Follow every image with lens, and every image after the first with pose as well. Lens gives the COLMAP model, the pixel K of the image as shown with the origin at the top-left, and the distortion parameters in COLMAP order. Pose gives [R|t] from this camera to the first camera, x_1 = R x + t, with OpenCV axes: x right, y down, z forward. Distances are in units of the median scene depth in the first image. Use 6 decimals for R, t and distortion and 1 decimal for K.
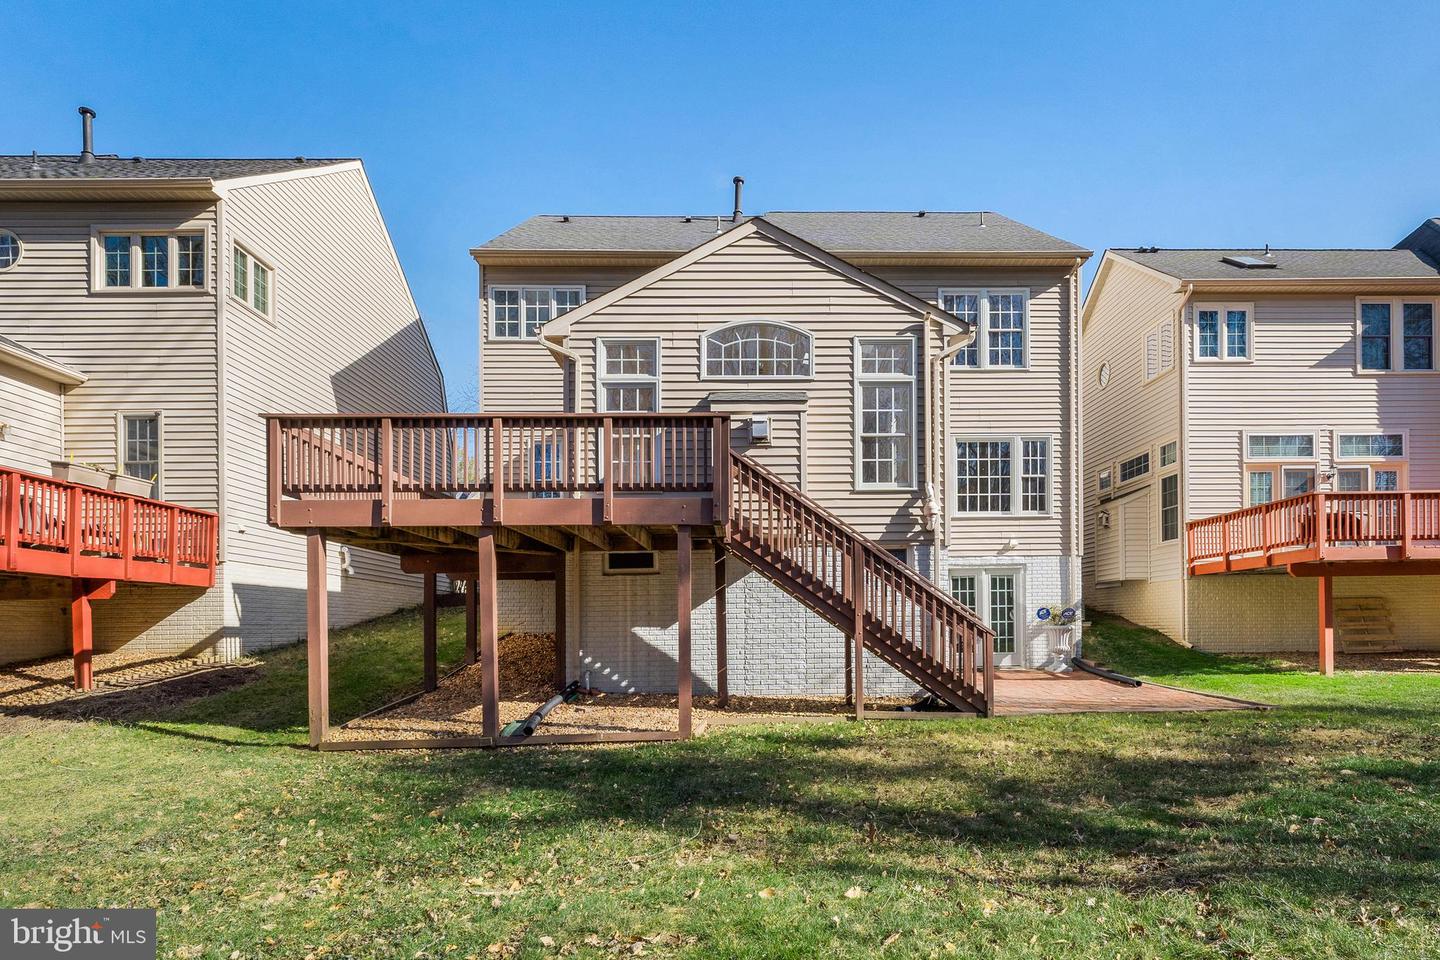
lens RADIAL K [[778.8, 0, 720.7], [0, 778.8, 628.3], [0, 0, 1]] dist [-0.001019, -0.000509]
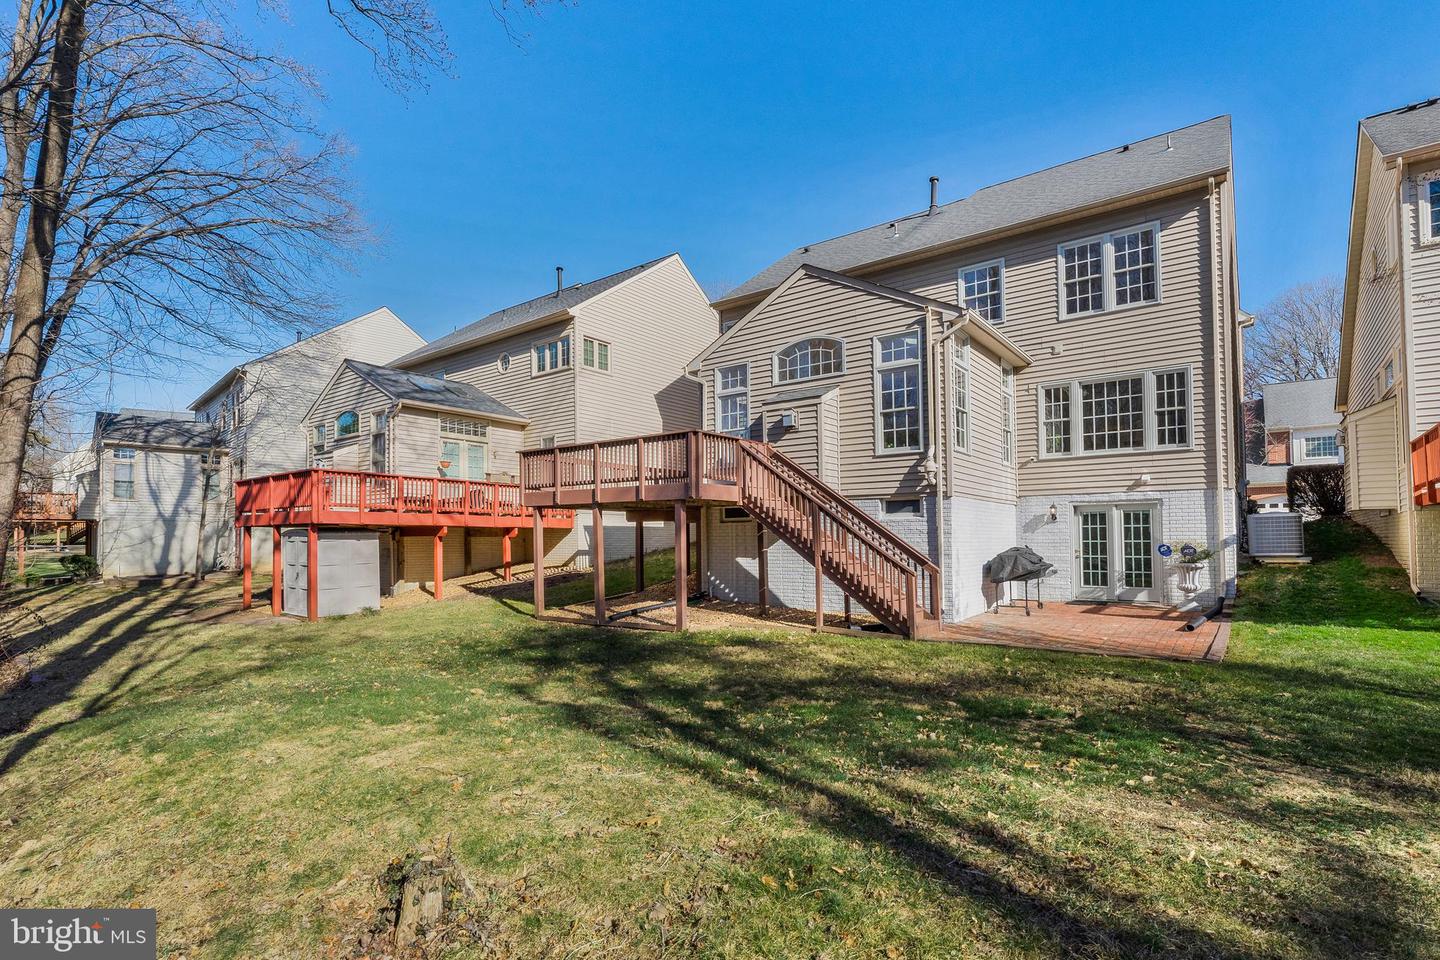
lens RADIAL K [[697.1, 0, 718.9], [0, 697.1, 534.9], [0, 0, 1]] dist [-0.002476, -0.000216]
pose [[0.771593, 0.007051, -0.636077, 0.699580], [-0.007736, 0.999969, 0.001700, -0.045856], [0.636069, 0.003609, 0.771624, -0.048842]]
